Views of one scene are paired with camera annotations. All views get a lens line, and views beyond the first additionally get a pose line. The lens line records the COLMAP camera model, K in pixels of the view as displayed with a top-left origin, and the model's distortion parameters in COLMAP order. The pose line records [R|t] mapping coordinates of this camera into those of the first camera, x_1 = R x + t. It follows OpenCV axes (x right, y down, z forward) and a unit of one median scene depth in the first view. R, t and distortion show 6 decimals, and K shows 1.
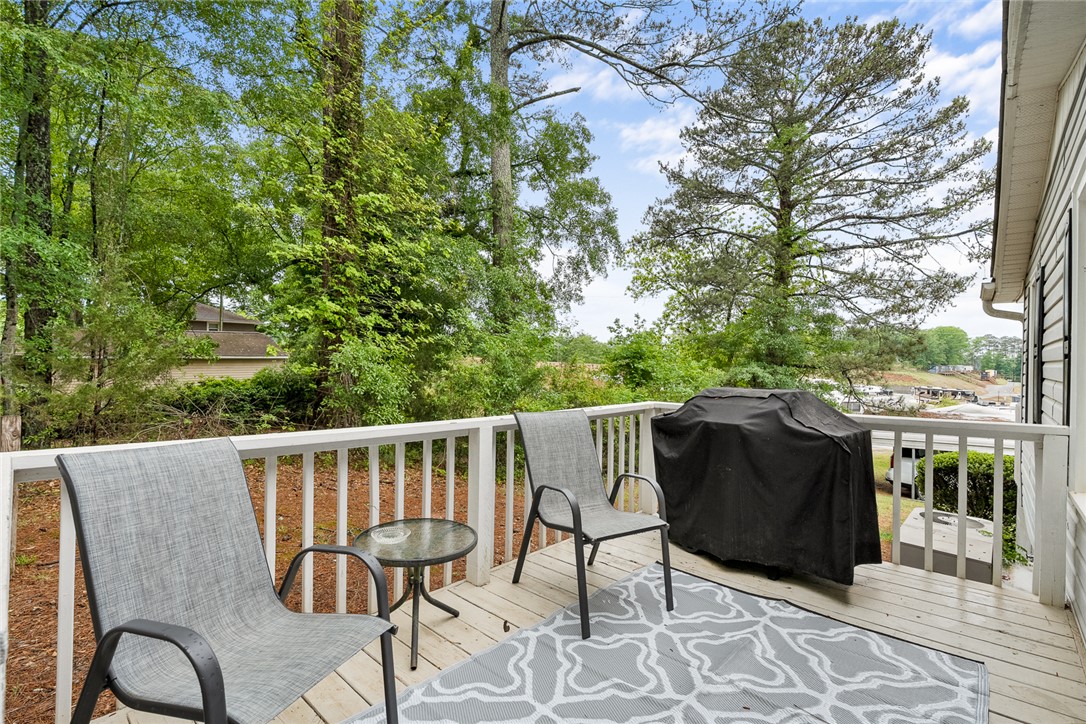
lens RADIAL K [[494.5, 0, 540.2], [0, 494.5, 358.5], [0, 0, 1]] dist [-0.000193, 0.009372]
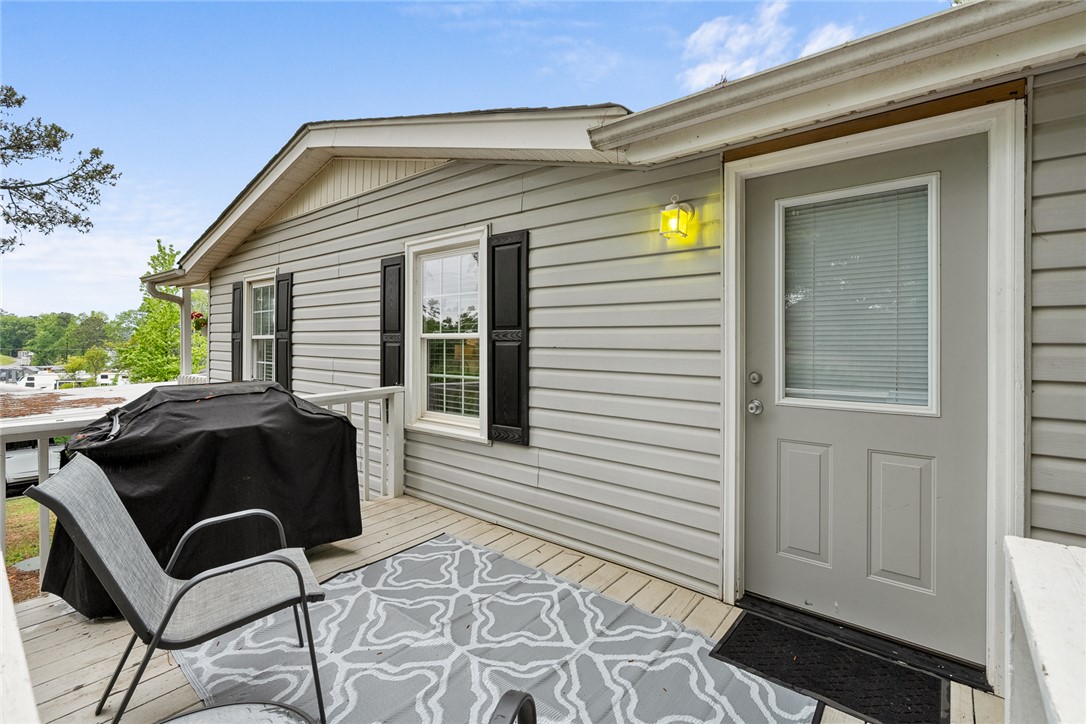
lens RADIAL K [[494.5, 0, 540.2], [0, 494.5, 358.5], [0, 0, 1]] dist [-0.000193, 0.009372]
pose [[-0.038101, -0.050738, 0.997985, -0.665961], [-0.007909, 0.998694, 0.050472, -0.048054], [-0.999243, -0.005970, -0.038453, 0.683279]]
